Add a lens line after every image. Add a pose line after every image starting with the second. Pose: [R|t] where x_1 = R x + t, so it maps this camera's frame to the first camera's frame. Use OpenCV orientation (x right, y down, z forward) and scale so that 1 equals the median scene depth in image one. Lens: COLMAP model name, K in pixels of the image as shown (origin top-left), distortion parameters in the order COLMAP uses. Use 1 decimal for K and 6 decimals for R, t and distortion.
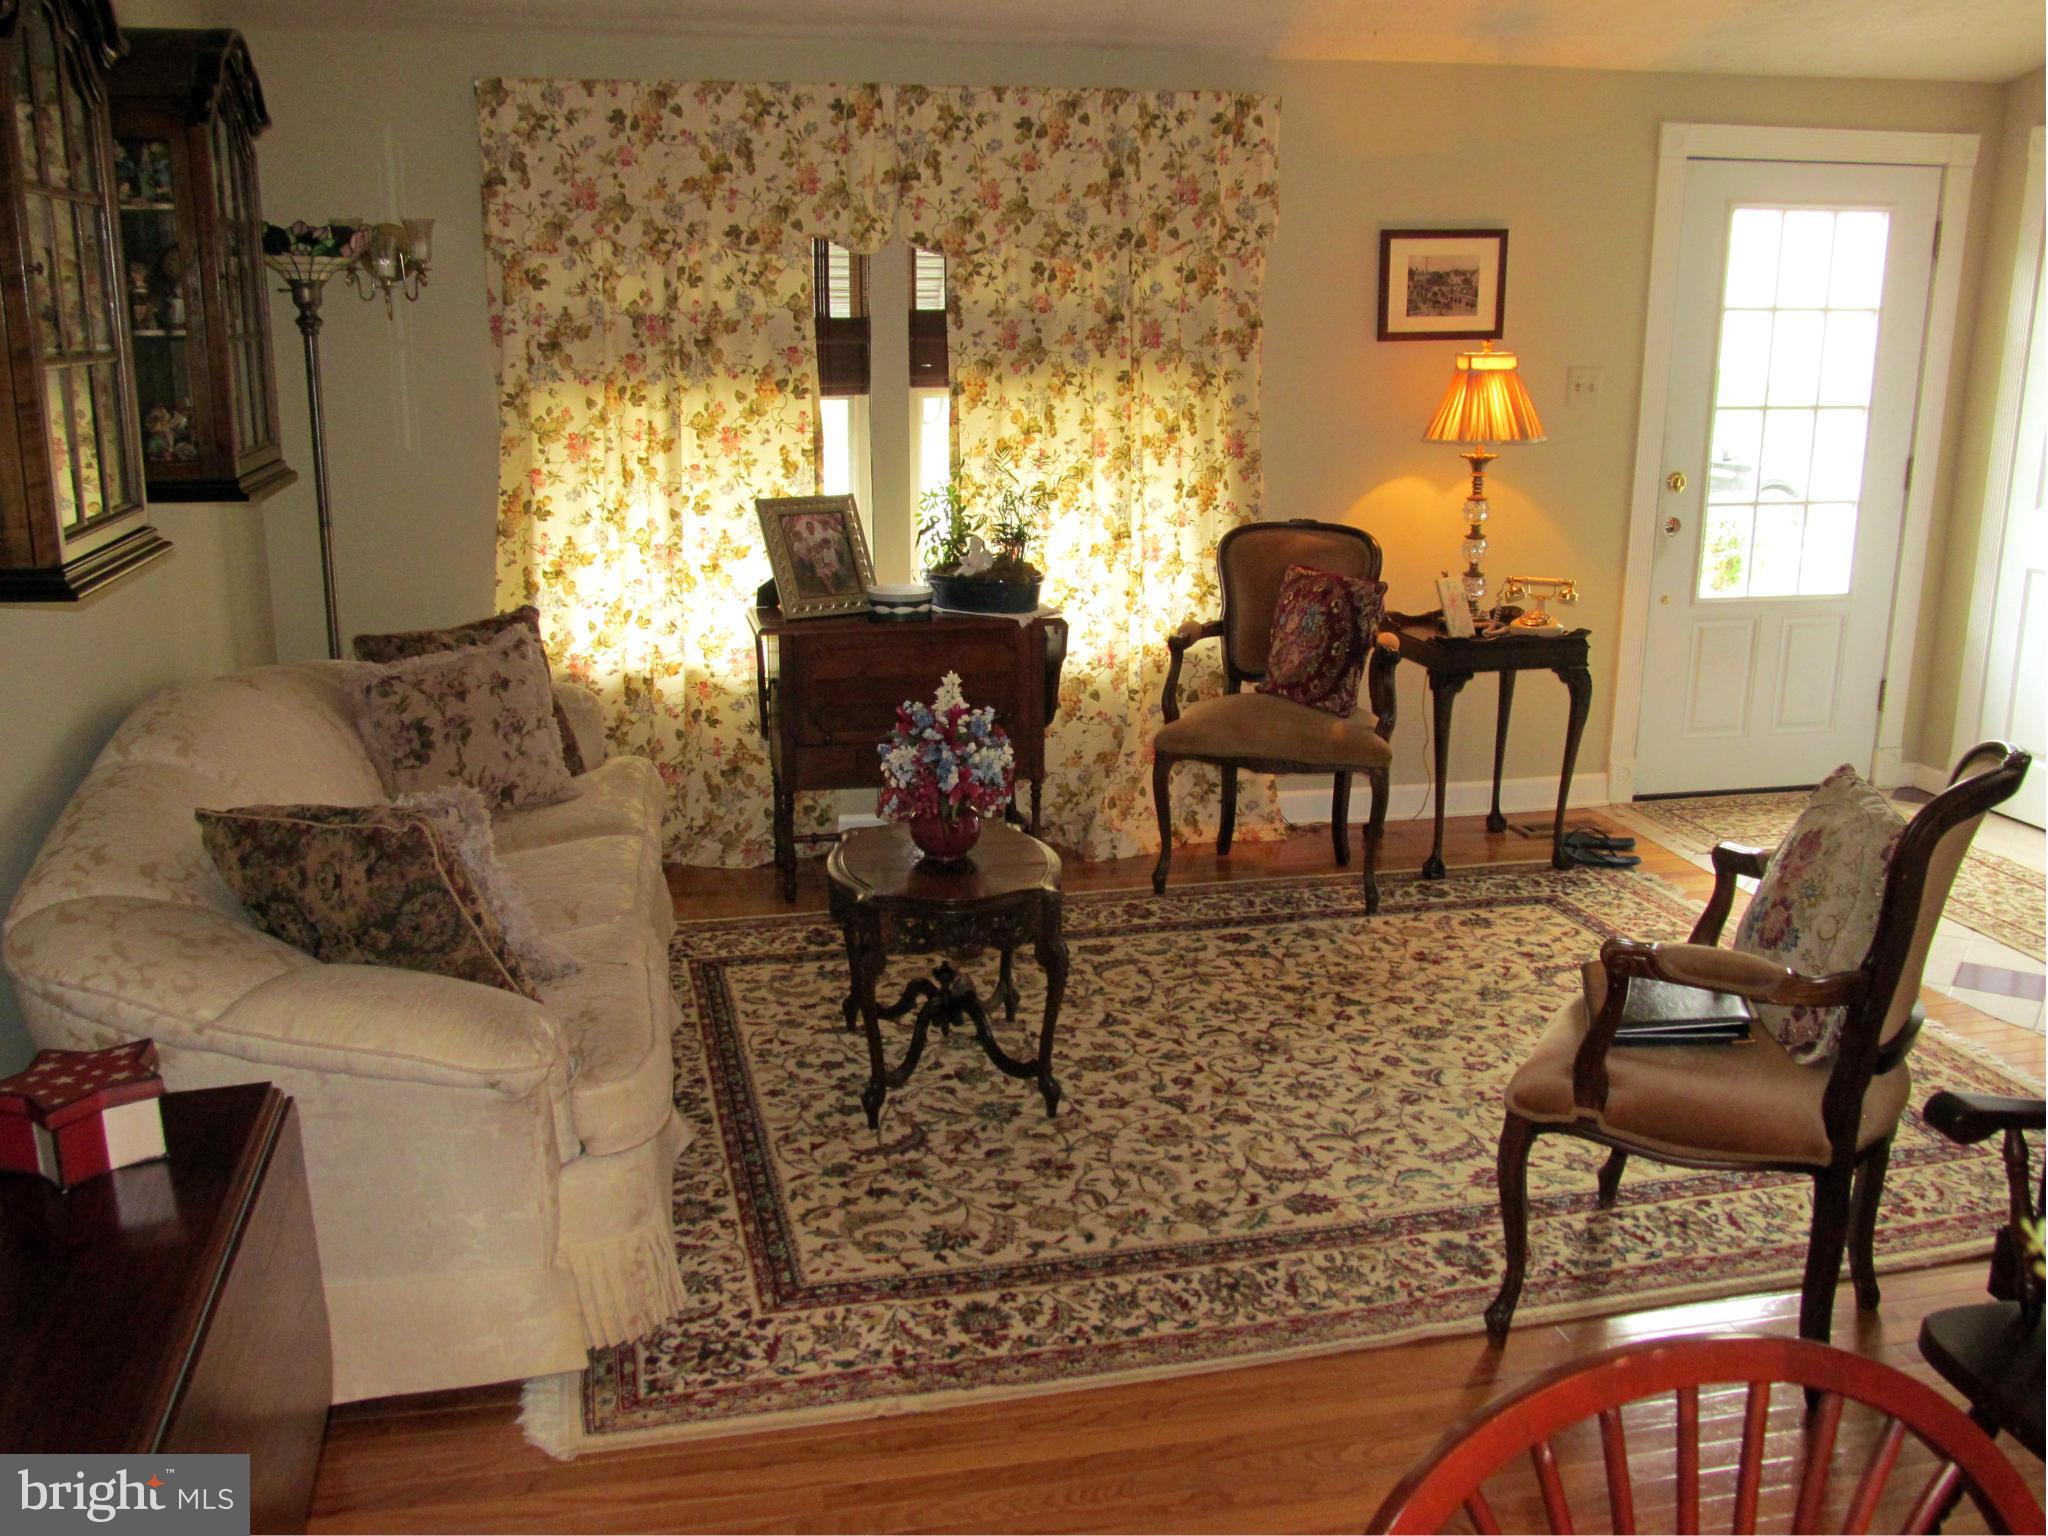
lens RADIAL K [[1752.8, 0, 1024.0], [0, 1752.8, 768.0], [0, 0, 1]] dist [-0.036549, -0.007049]
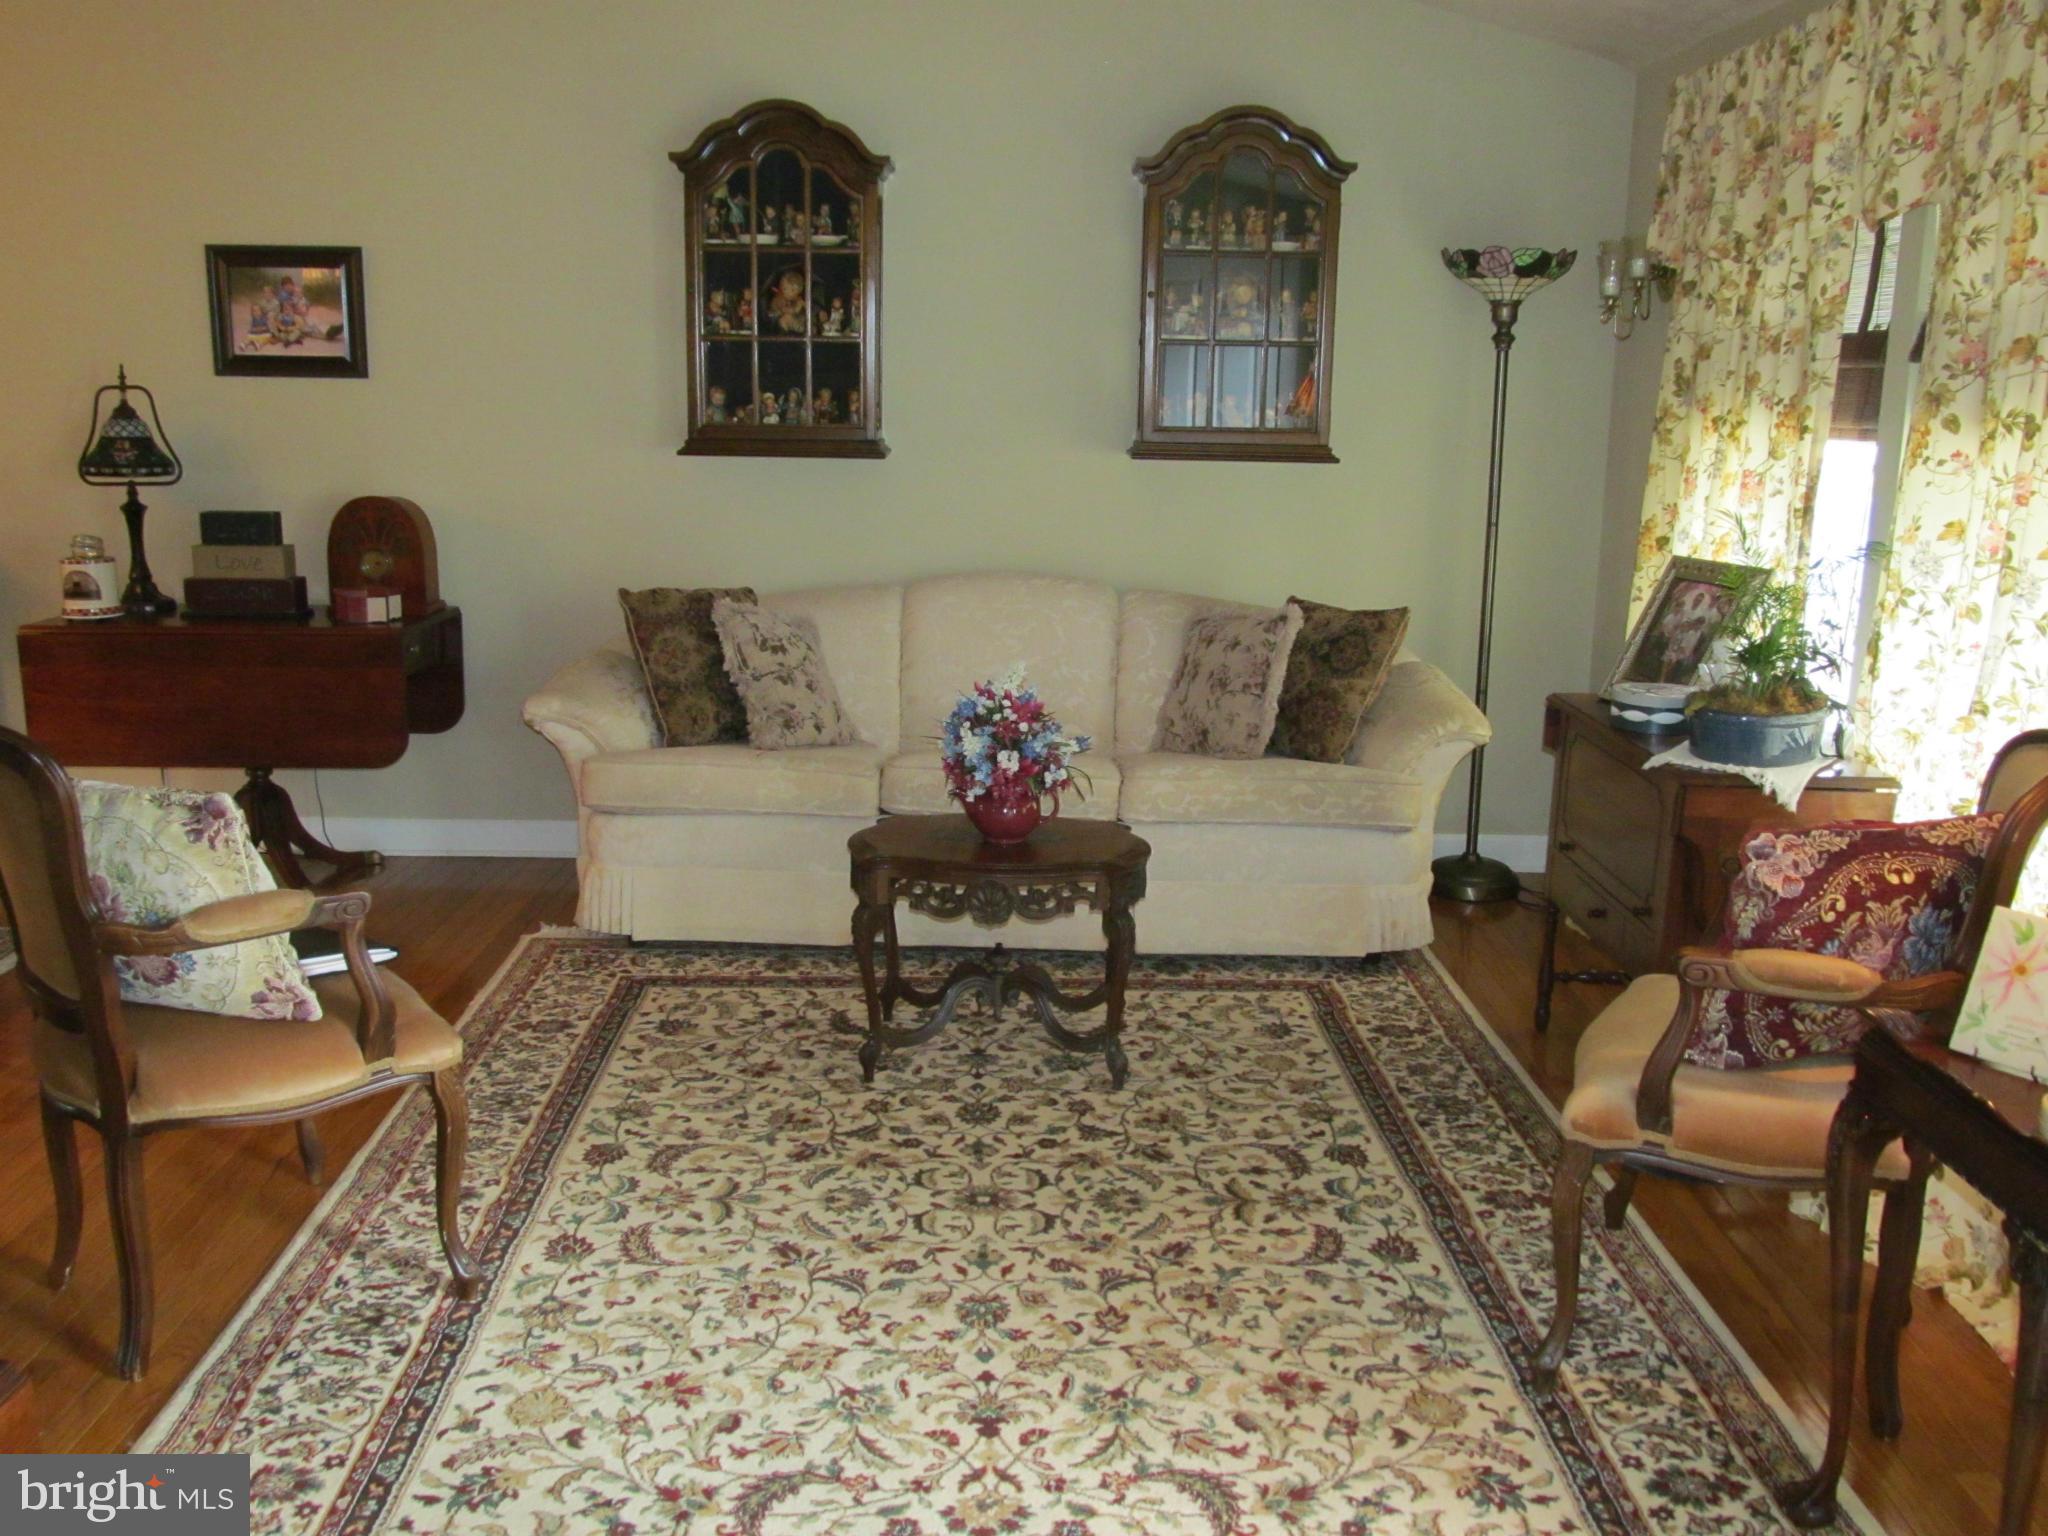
lens RADIAL K [[1752.8, 0, 1024.0], [0, 1752.8, 768.0], [0, 0, 1]] dist [-0.036549, -0.007049]
pose [[-0.173586, 0.215563, -0.960937, 0.850683], [-0.264265, 0.929769, 0.256308, -0.232981], [0.948700, 0.298434, -0.104429, 1.023606]]
